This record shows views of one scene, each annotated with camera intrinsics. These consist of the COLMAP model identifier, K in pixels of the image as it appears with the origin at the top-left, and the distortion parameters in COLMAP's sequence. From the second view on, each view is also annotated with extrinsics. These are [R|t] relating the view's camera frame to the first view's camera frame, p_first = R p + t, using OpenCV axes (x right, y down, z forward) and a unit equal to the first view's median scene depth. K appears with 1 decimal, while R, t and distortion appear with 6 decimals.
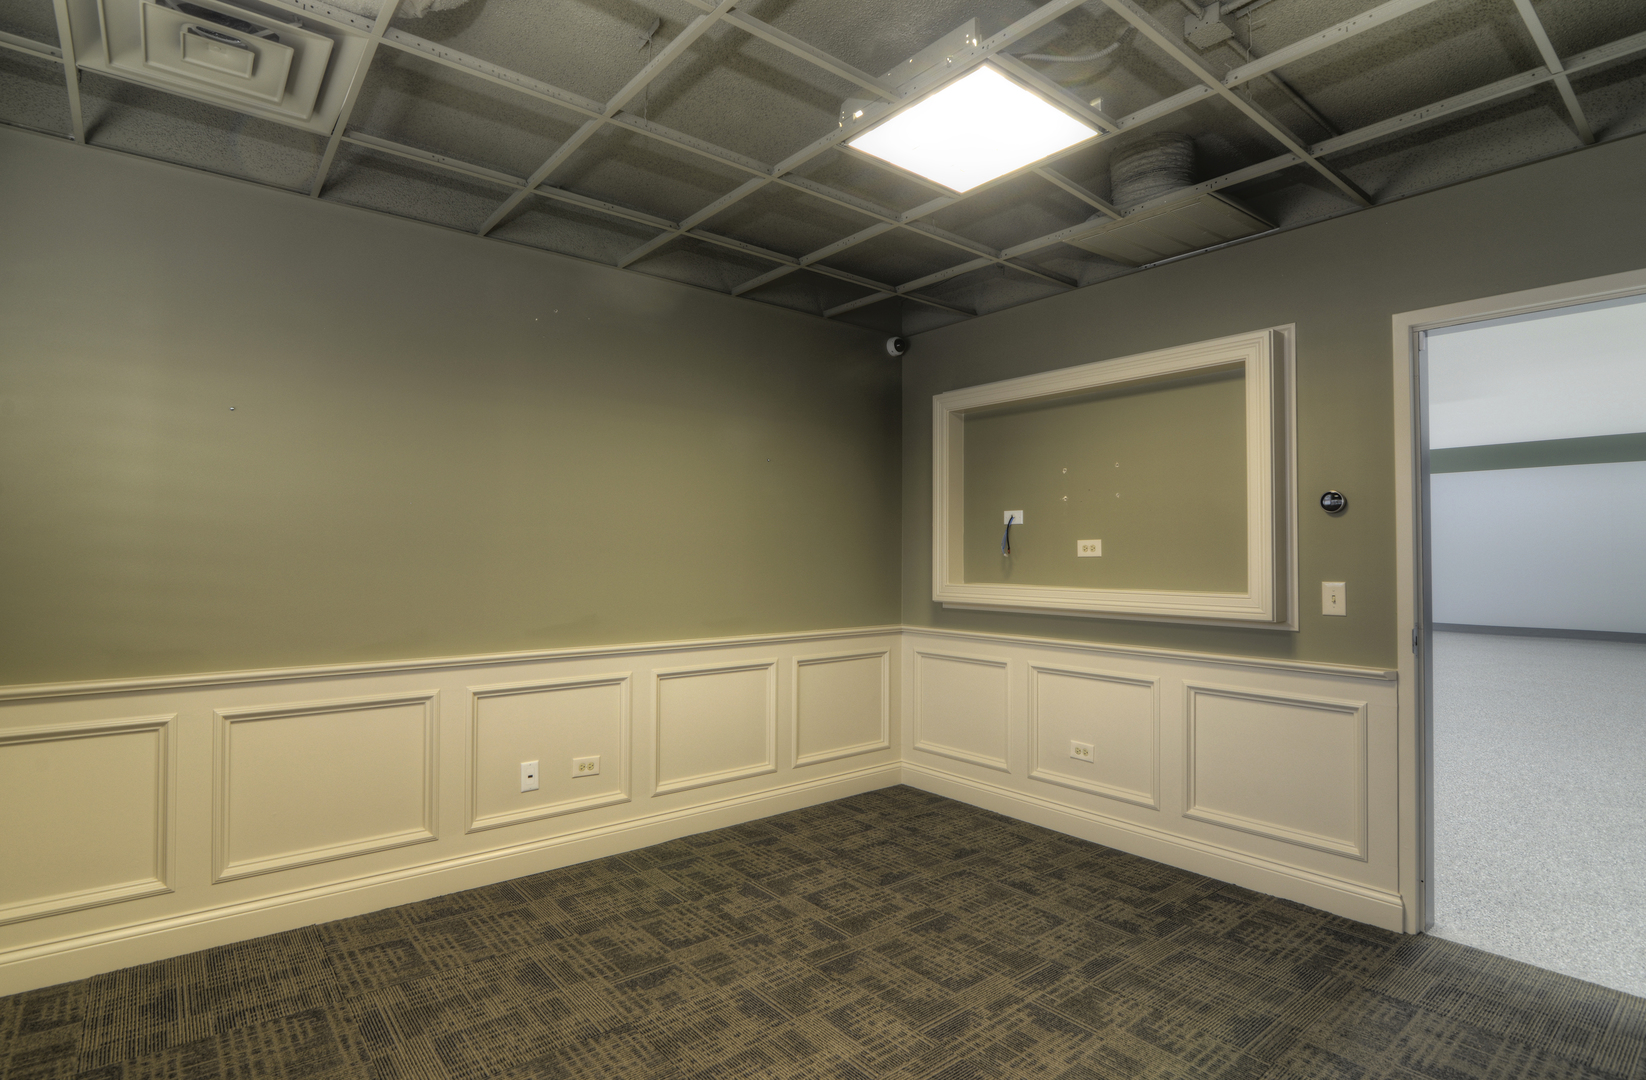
lens RADIAL K [[832.7, 0, 823.0], [0, 832.7, 540.0], [0, 0, 1]] dist [-0.004735, -0.000788]
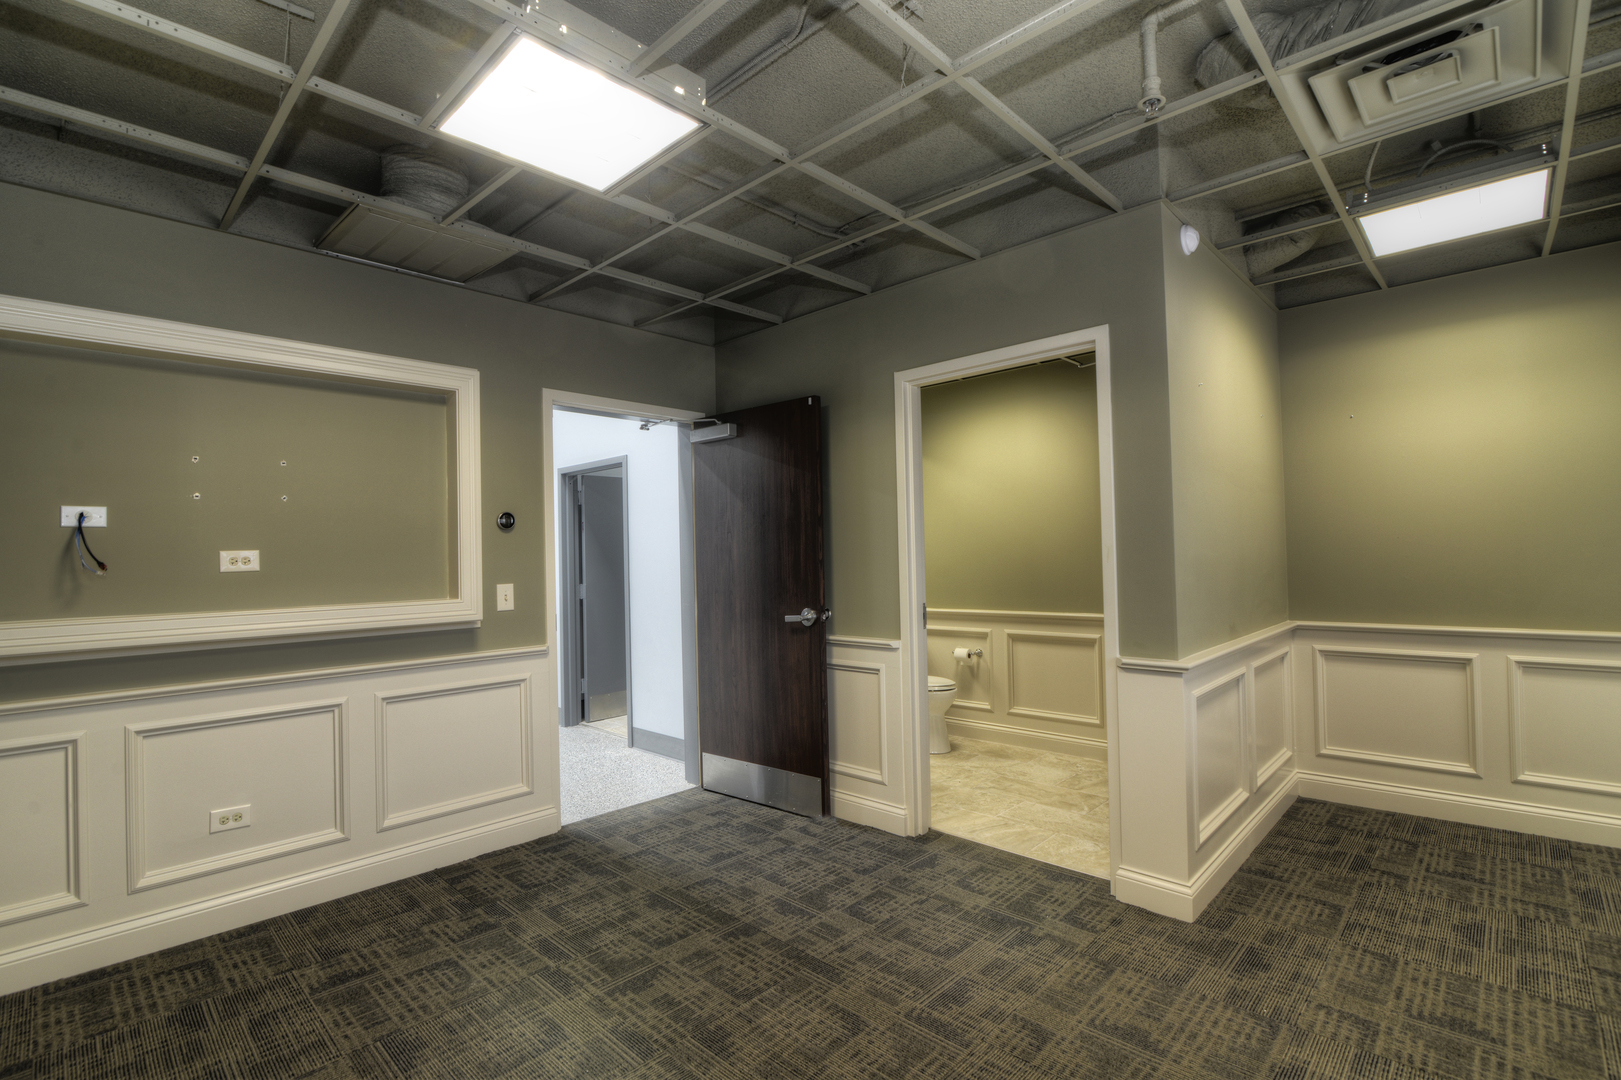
lens RADIAL K [[742.4, 0, 810.5], [0, 742.4, 540.0], [0, 0, 1]] dist [-0.011645, 0.000780]
pose [[-0.107008, 0.018779, 0.994081, -0.557634], [0.003226, 0.999823, -0.018540, 0.006025], [-0.994253, 0.001223, -0.107049, 0.660723]]
